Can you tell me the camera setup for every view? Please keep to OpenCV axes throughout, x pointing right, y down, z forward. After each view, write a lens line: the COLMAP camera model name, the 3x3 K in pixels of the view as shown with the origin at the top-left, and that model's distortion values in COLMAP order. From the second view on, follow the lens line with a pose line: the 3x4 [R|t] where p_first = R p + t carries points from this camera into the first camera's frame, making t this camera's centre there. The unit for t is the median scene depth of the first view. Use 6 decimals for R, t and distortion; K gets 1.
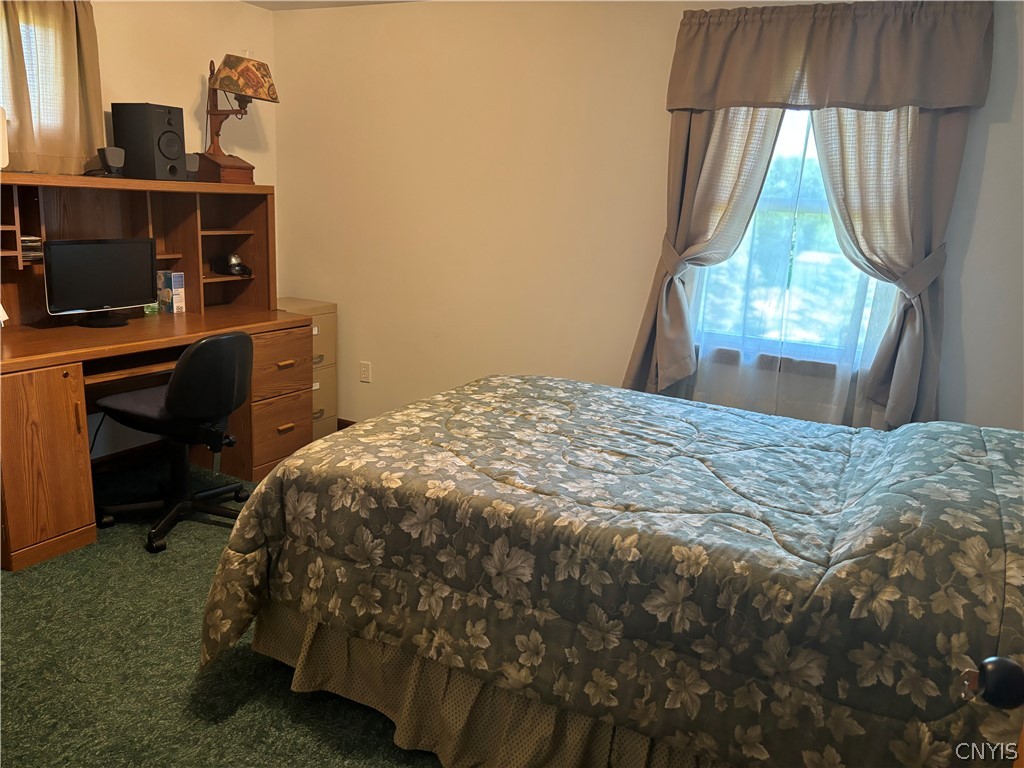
lens RADIAL K [[783.3, 0, 512.3], [0, 783.3, 386.7], [0, 0, 1]] dist [0.044291, -0.010767]
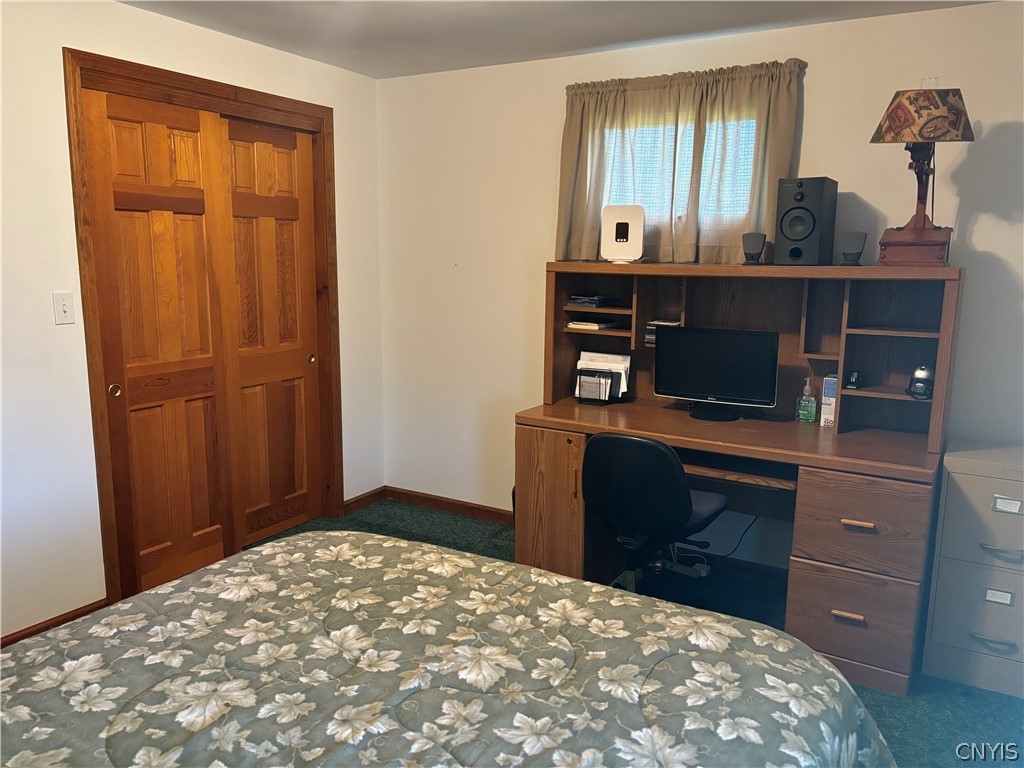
lens RADIAL K [[783.3, 0, 510.6], [0, 783.3, 385.7], [0, 0, 1]] dist [0.044291, -0.010767]
pose [[-0.043581, 0.116422, -0.992243, 0.572283], [-0.252276, 0.959718, 0.123686, -0.228094], [0.966673, 0.255710, -0.012455, 1.036402]]
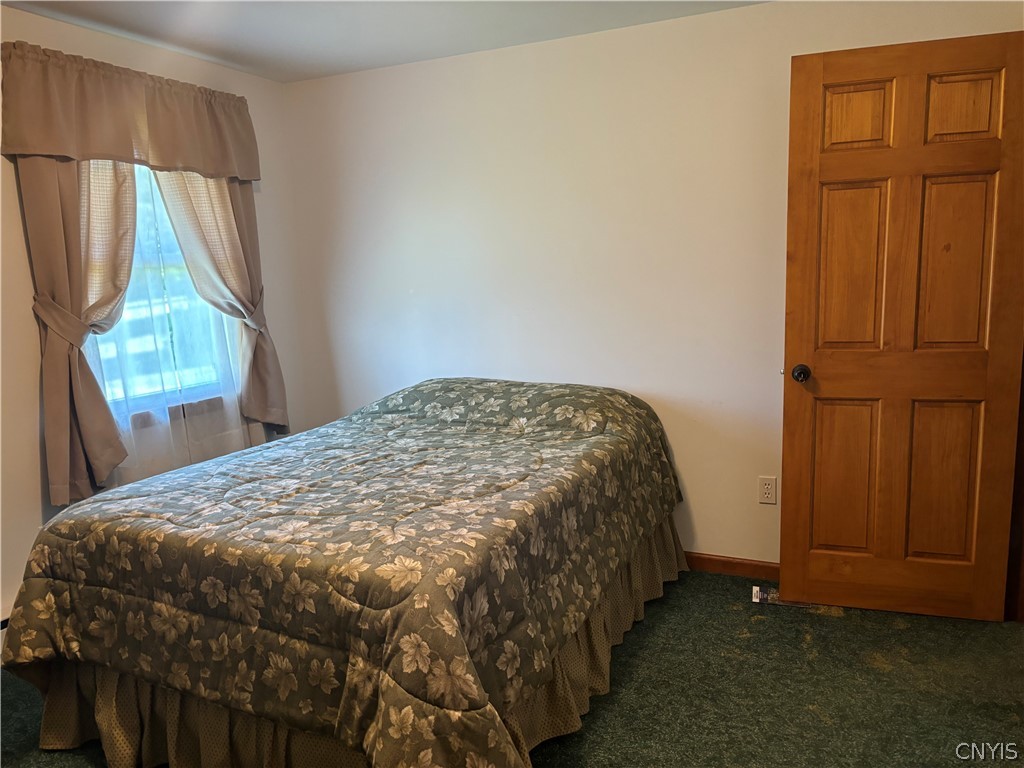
lens RADIAL K [[783.3, 0, 516.1], [0, 783.3, 382.6], [0, 0, 1]] dist [0.044291, -0.010767]
pose [[-0.064060, -0.199469, 0.977808, -0.901150], [0.264926, 0.941264, 0.209370, -0.214956], [-0.962139, 0.272459, -0.007453, 0.755256]]
